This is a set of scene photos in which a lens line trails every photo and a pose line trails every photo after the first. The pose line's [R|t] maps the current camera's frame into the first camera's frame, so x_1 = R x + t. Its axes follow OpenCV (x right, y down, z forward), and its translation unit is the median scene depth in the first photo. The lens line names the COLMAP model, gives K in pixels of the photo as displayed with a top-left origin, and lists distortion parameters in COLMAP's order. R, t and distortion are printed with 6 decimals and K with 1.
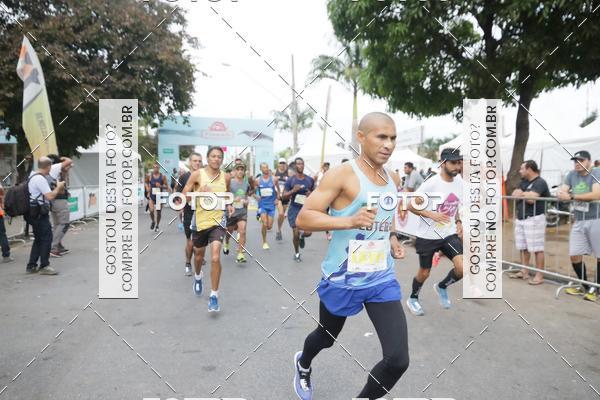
lens RADIAL K [[448.6, 0, 300.0], [0, 448.6, 200.0], [0, 0, 1]] dist [0.003138, 0.006460]
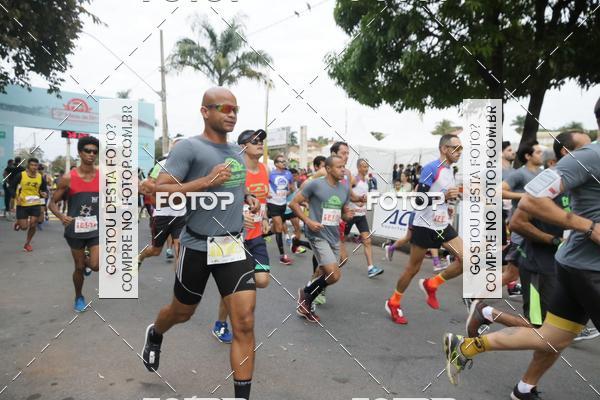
lens RADIAL K [[410.4, 0, 301.8], [0, 410.4, 196.1], [0, 0, 1]] dist [-0.000913, 0.003799]
pose [[0.889924, -0.004522, 0.456087, -0.219698], [0.006358, 0.999977, -0.002492, -0.015672], [-0.456065, 0.005118, 0.889932, 0.320870]]
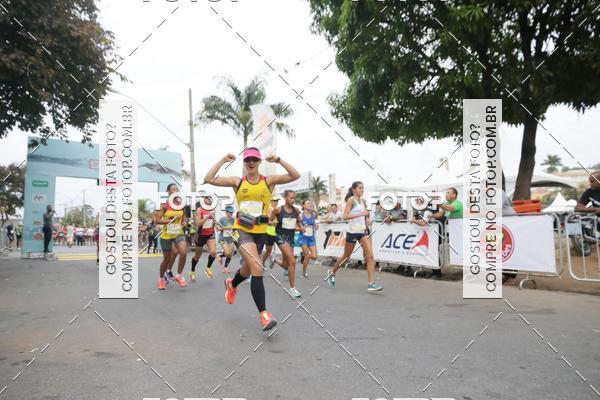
lens RADIAL K [[399.7, 0, 300.2], [0, 399.7, 197.1], [0, 0, 1]] dist [0.003452, 0.001359]
pose [[0.925870, 0.015117, 0.377540, -0.187819], [0.033494, 0.991982, -0.121861, 0.012661], [-0.376355, 0.125472, 0.917940, 0.290053]]
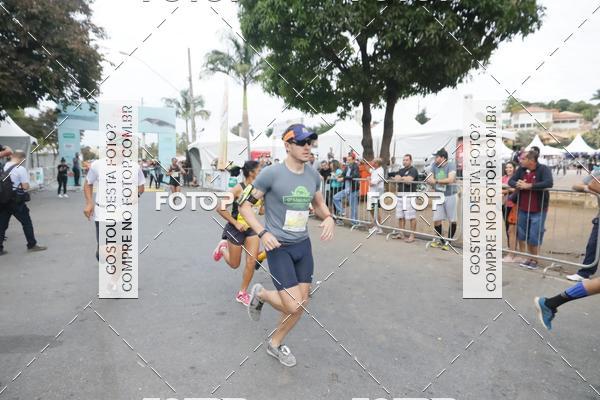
lens RADIAL K [[399.7, 0, 300.2], [0, 399.7, 197.1], [0, 0, 1]] dist [0.003452, 0.001359]
pose [[0.960615, -0.022237, 0.276992, -0.055507], [0.010272, 0.998953, 0.044572, -0.005265], [-0.277693, -0.039971, 0.959838, -0.040207]]
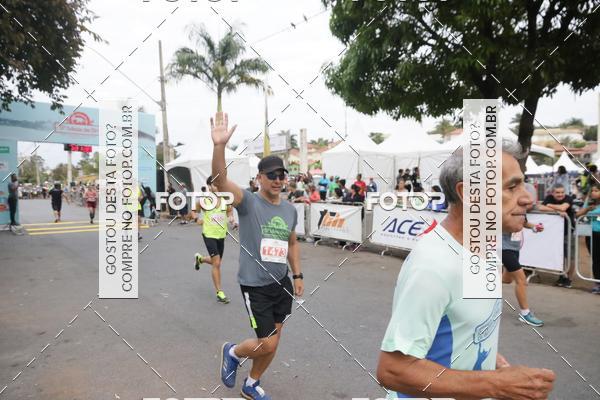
lens RADIAL K [[410.8, 0, 301.7], [0, 410.8, 196.4], [0, 0, 1]] dist [0.002759, 0.002366]
pose [[0.891079, -0.022660, 0.453282, -0.223955], [0.028808, 0.999563, -0.006662, -0.026841], [-0.452933, 0.018994, 0.891342, 0.308754]]
